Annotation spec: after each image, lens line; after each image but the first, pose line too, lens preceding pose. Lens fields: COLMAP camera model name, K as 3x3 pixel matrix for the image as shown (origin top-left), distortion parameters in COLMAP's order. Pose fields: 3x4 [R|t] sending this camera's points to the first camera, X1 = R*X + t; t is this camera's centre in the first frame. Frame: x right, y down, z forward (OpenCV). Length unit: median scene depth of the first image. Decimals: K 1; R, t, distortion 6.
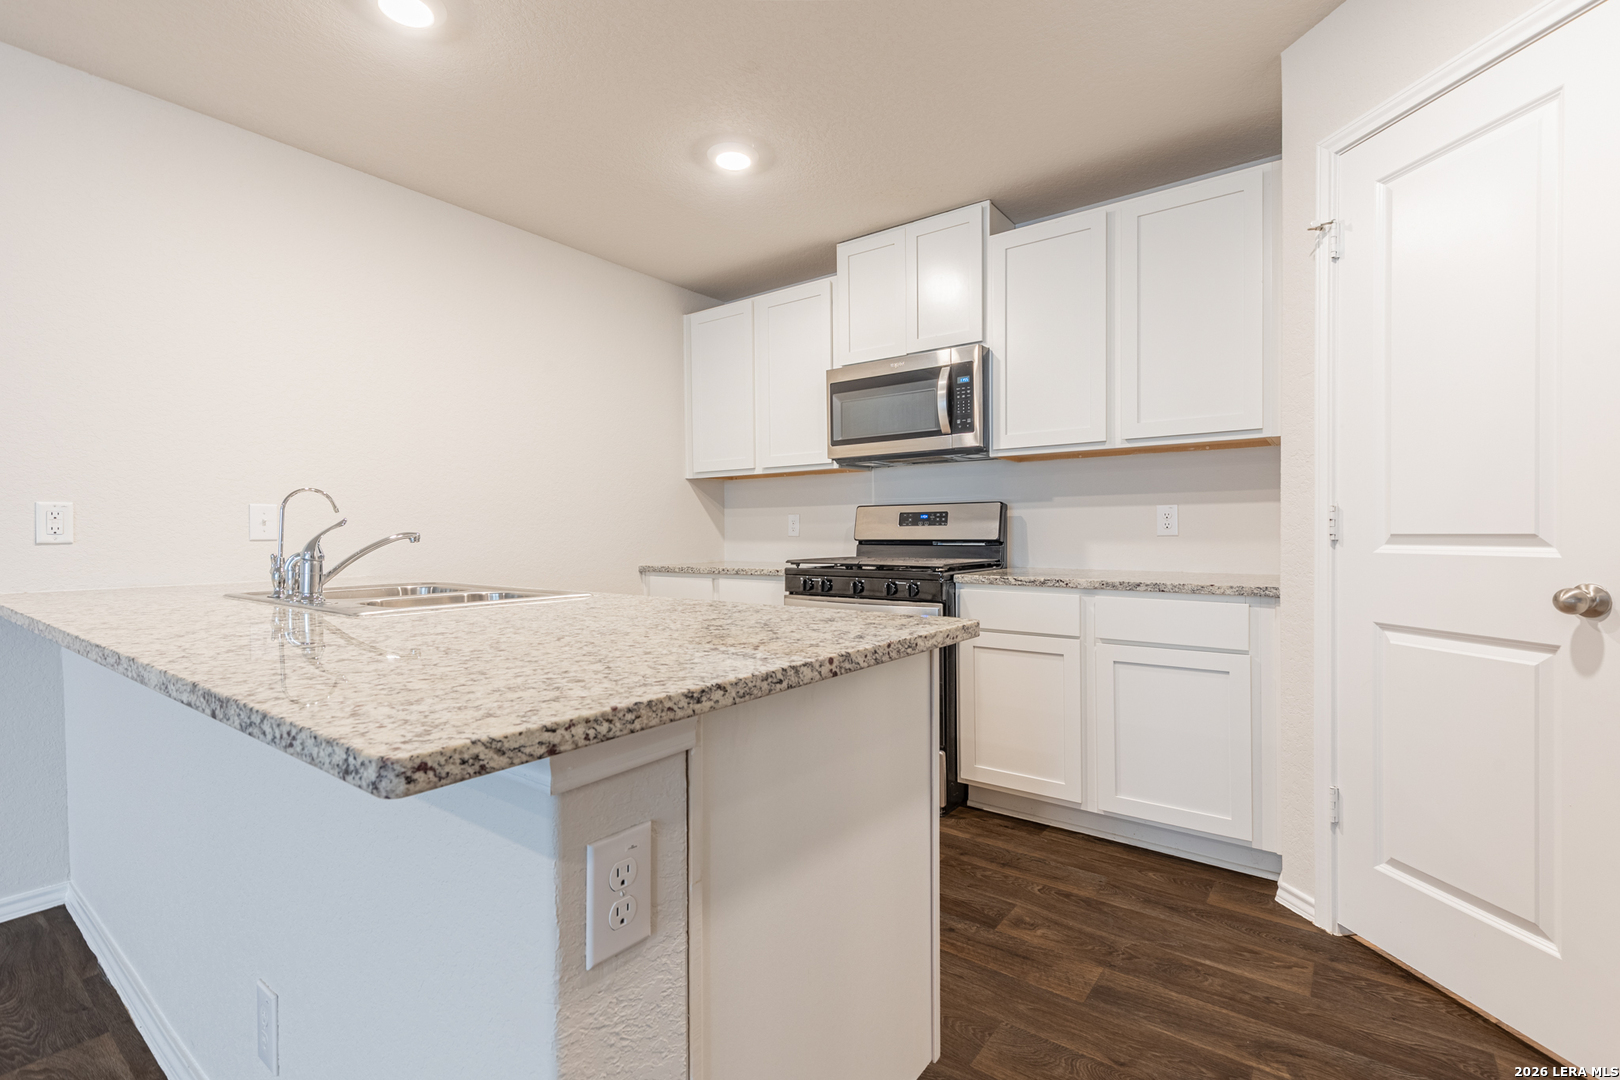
lens RADIAL K [[737.3, 0, 810.2], [0, 737.3, 530.7], [0, 0, 1]] dist [0.072790, -0.000054]
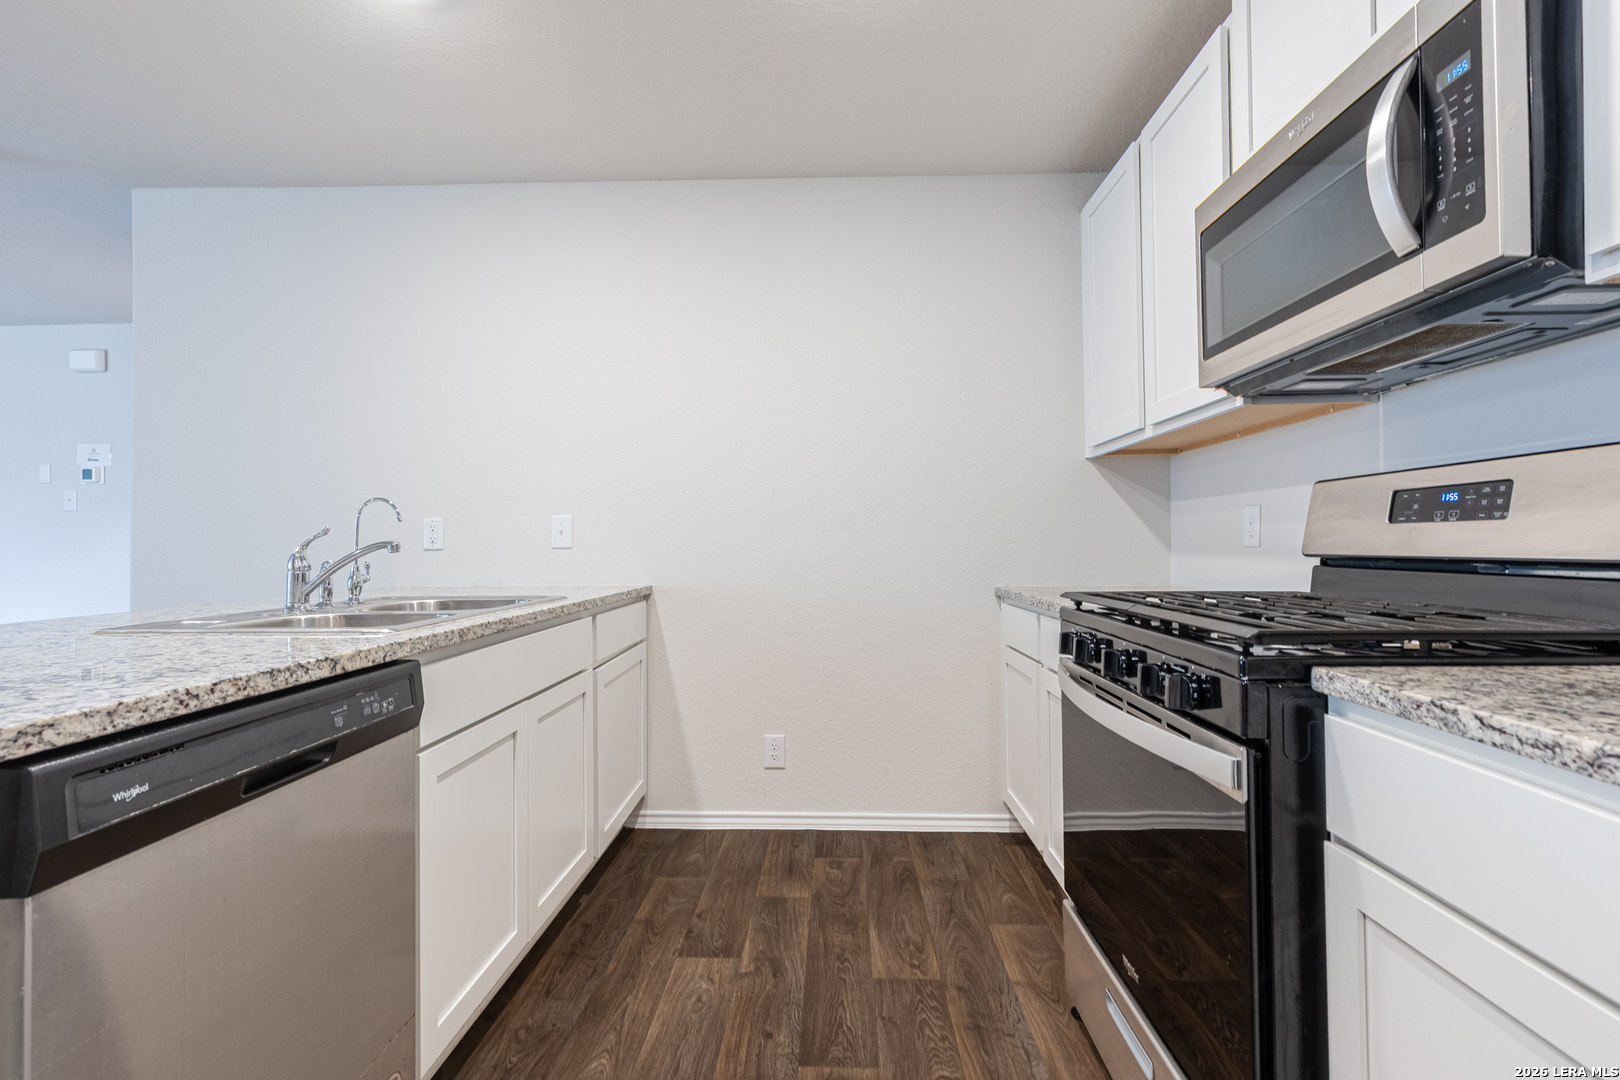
lens RADIAL K [[745.5, 0, 817.6], [0, 745.5, 535.0], [0, 0, 1]] dist [0.002885, -0.000785]
pose [[0.583863, -0.008458, -0.811808, 0.276165], [0.003335, 0.999962, -0.008020, 0.002235], [0.811845, 0.001975, 0.583869, 0.518129]]
